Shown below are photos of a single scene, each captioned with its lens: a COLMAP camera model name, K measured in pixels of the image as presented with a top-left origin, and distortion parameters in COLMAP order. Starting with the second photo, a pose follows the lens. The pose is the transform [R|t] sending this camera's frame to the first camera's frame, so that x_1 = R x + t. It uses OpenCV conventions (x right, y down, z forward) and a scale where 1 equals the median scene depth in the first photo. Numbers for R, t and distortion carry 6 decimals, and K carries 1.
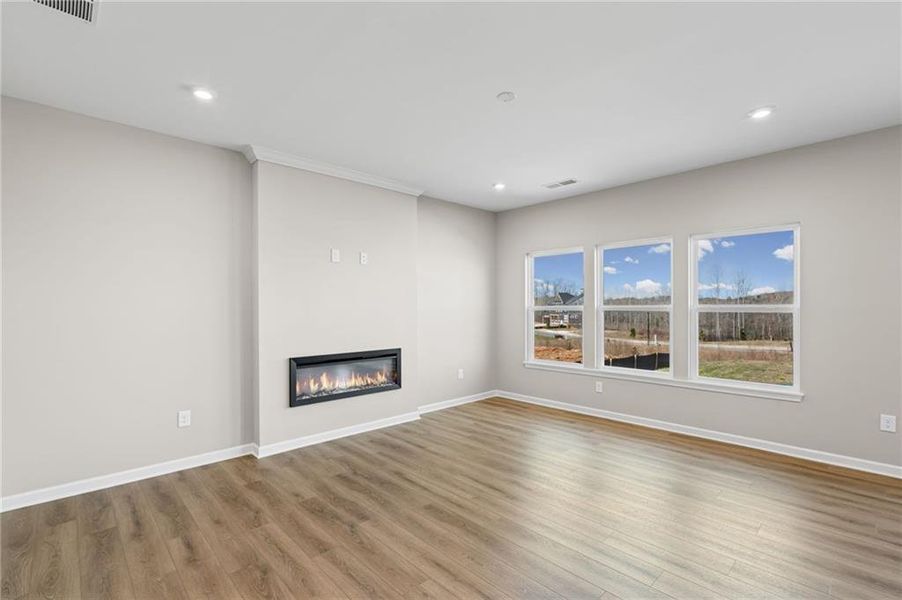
lens RADIAL K [[406.7, 0, 448.9], [0, 406.7, 304.4], [0, 0, 1]] dist [-0.000703, 0.000170]
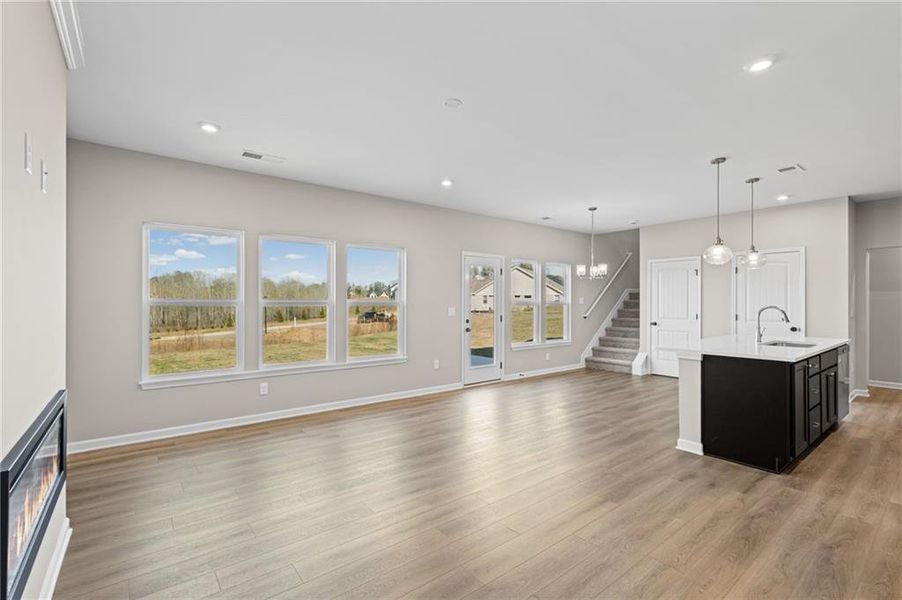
lens RADIAL K [[406.7, 0, 448.9], [0, 406.7, 304.4], [0, 0, 1]] dist [-0.000703, 0.000170]
pose [[0.085150, -0.000099, 0.996368, -0.612183], [-0.010107, 0.999948, 0.000963, 0.010897], [-0.996317, -0.010153, 0.085145, 0.620778]]
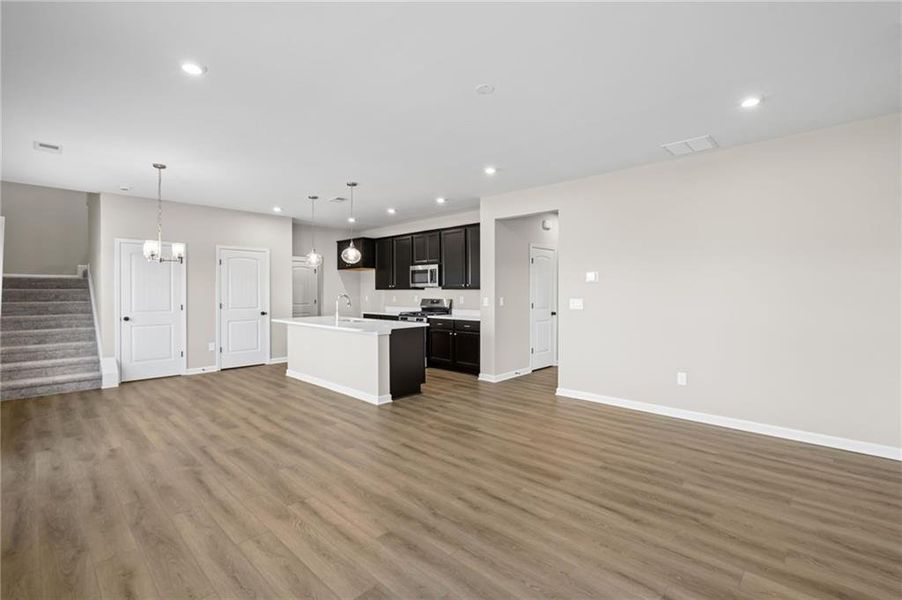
lens RADIAL K [[408.1, 0, 448.4], [0, 408.1, 293.2], [0, 0, 1]] dist [-0.001335, -0.000233]
pose [[-0.998578, 0.004714, -0.053097, 0.197339], [0.004986, 0.999975, -0.005000, 0.011320], [0.053072, -0.005257, -0.998577, 1.380620]]
